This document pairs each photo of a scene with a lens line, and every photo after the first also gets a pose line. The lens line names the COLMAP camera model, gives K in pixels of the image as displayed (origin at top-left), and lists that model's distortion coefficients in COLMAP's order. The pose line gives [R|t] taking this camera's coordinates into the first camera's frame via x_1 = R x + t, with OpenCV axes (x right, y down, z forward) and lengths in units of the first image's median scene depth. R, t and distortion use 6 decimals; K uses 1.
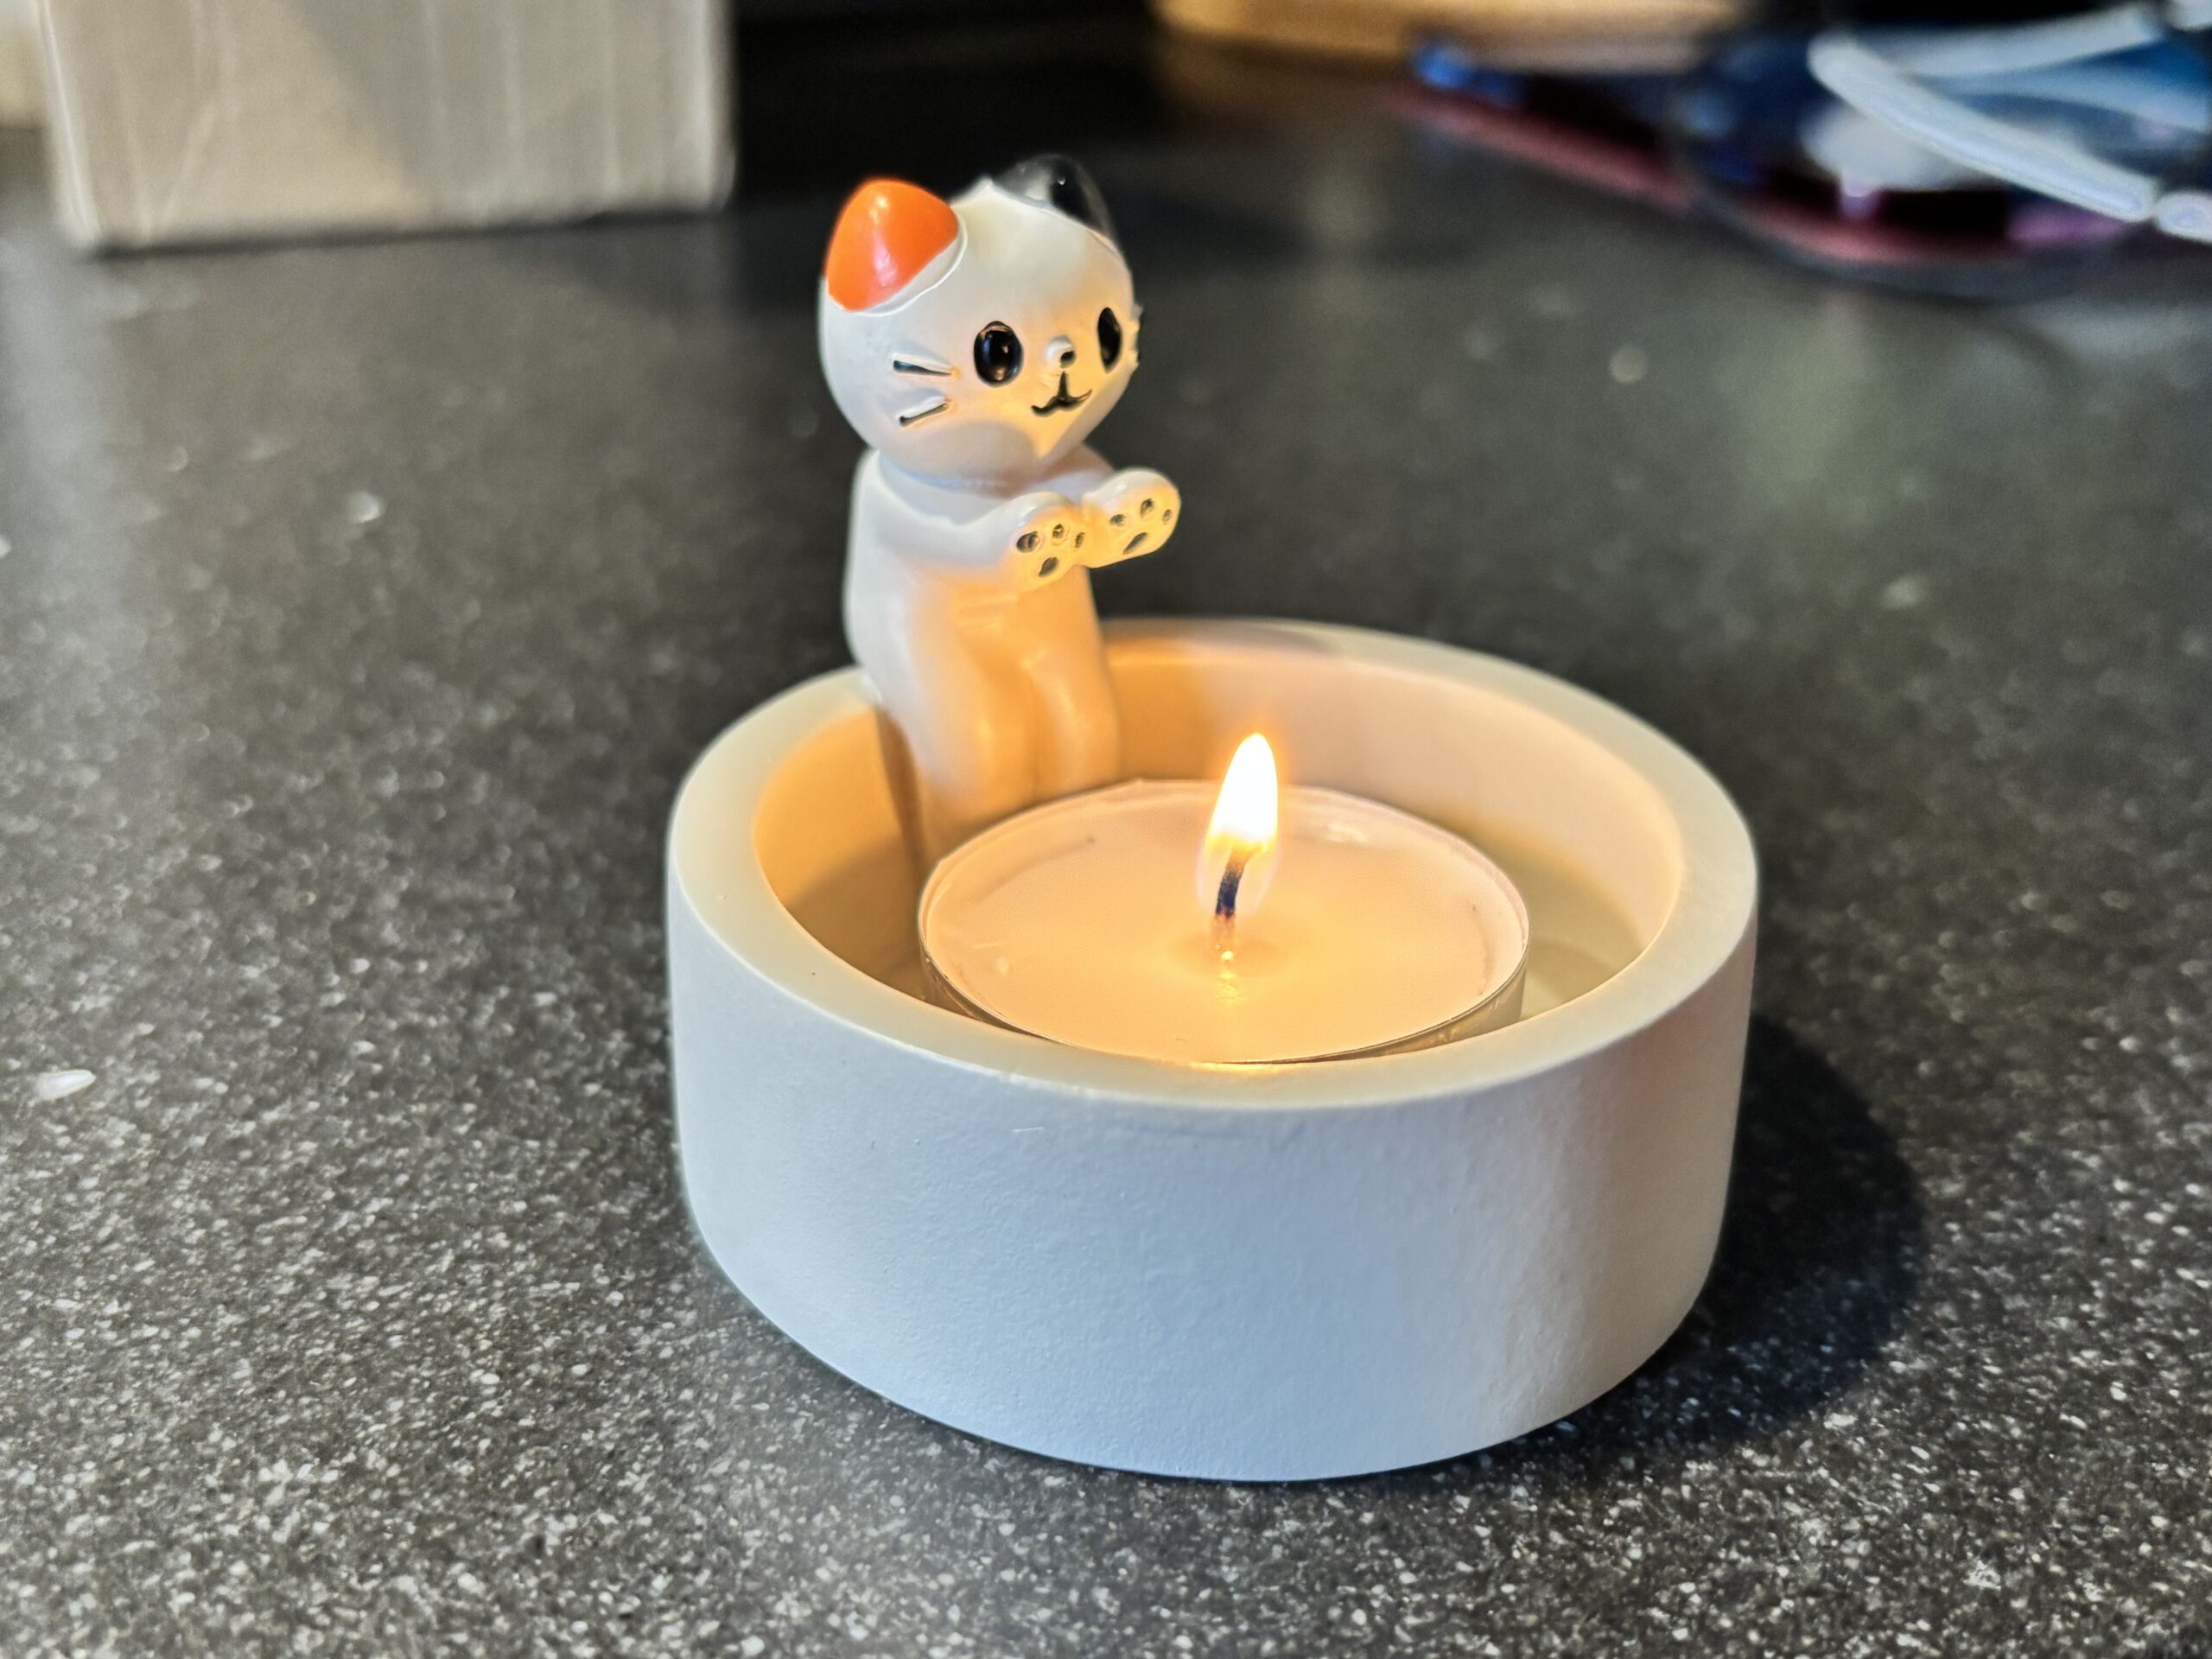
lens RADIAL K [[2398.4, 0, 1113.8], [0, 2398.4, 830.1], [0, 0, 1]] dist [-0.023216, 0.000000]
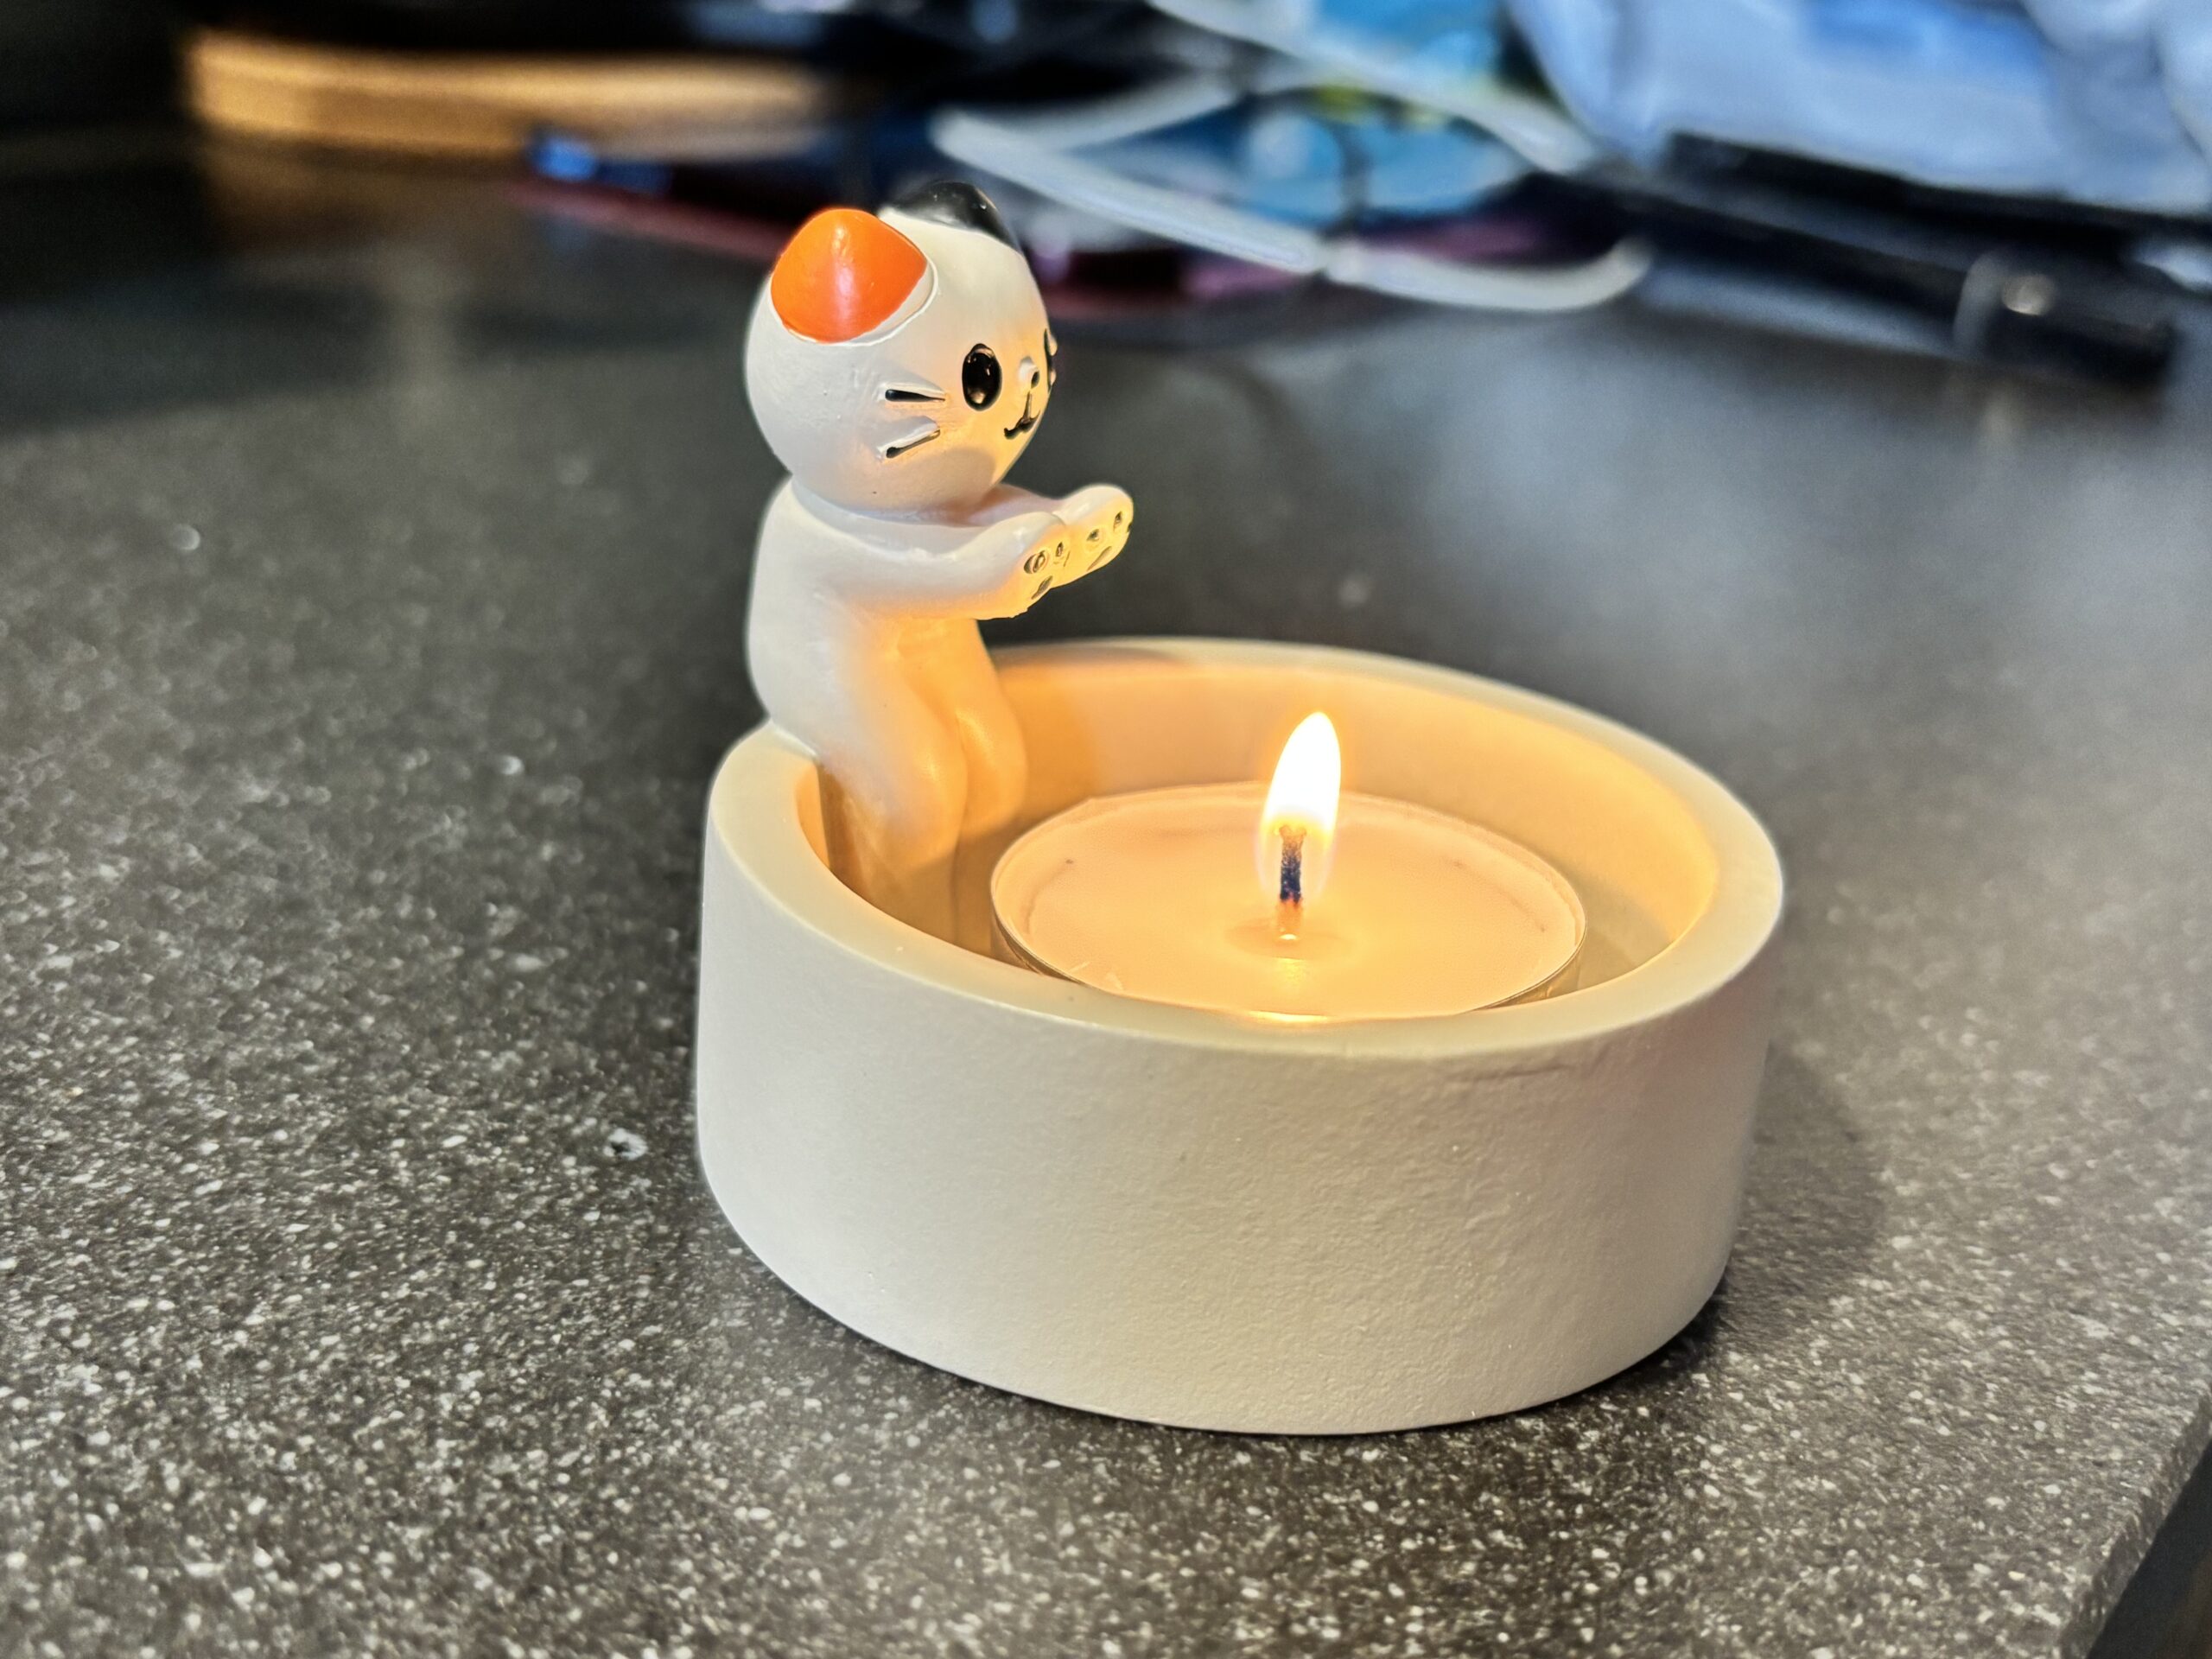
lens RADIAL K [[2398.4, 0, 1108.9], [0, 2398.4, 835.8], [0, 0, 1]] dist [-0.023216, 0.000000]
pose [[0.895069, -0.139757, 0.423461, -0.467230], [0.156608, 0.987648, -0.005064, 0.001292], [-0.417523, 0.070850, 0.905900, 0.101120]]
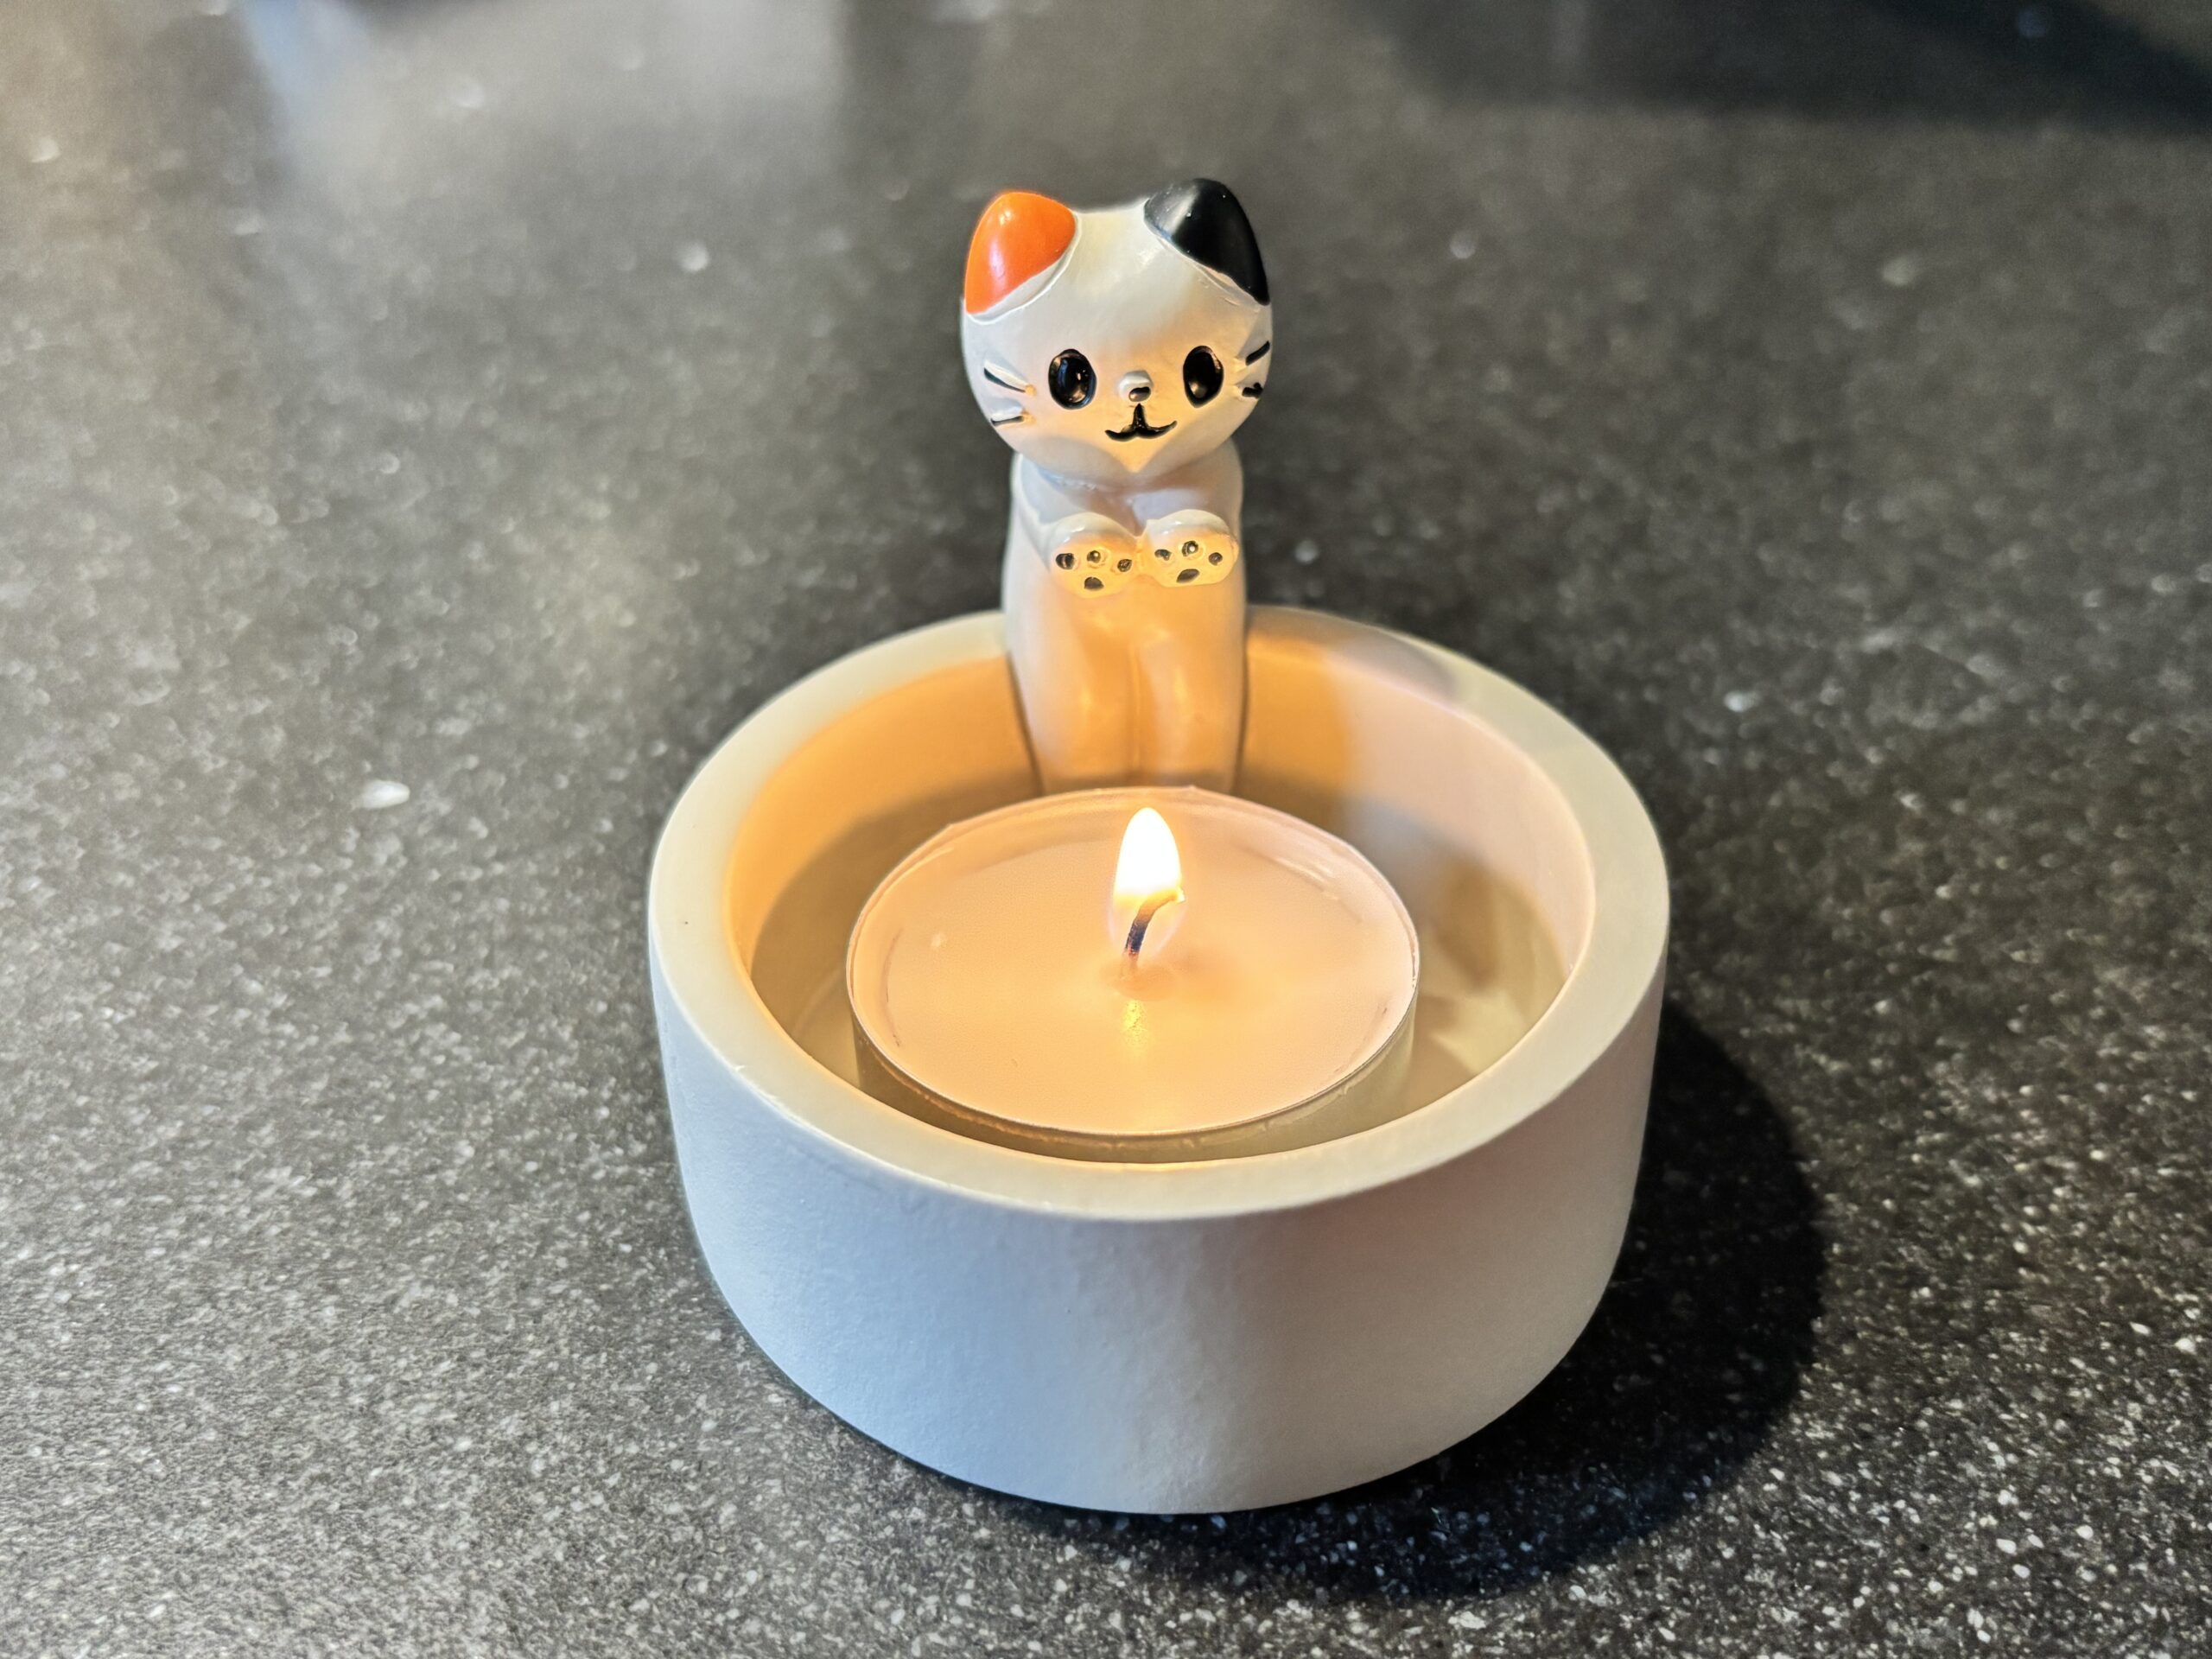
lens RADIAL K [[2398.4, 0, 1122.3], [0, 2398.4, 811.3], [0, 0, 1]] dist [-0.023216, 0.000000]
pose [[0.874264, 0.263511, -0.407706, 0.470629], [-0.200239, 0.960825, 0.191625, -0.233069], [0.442229, -0.085892, 0.892780, 0.057603]]
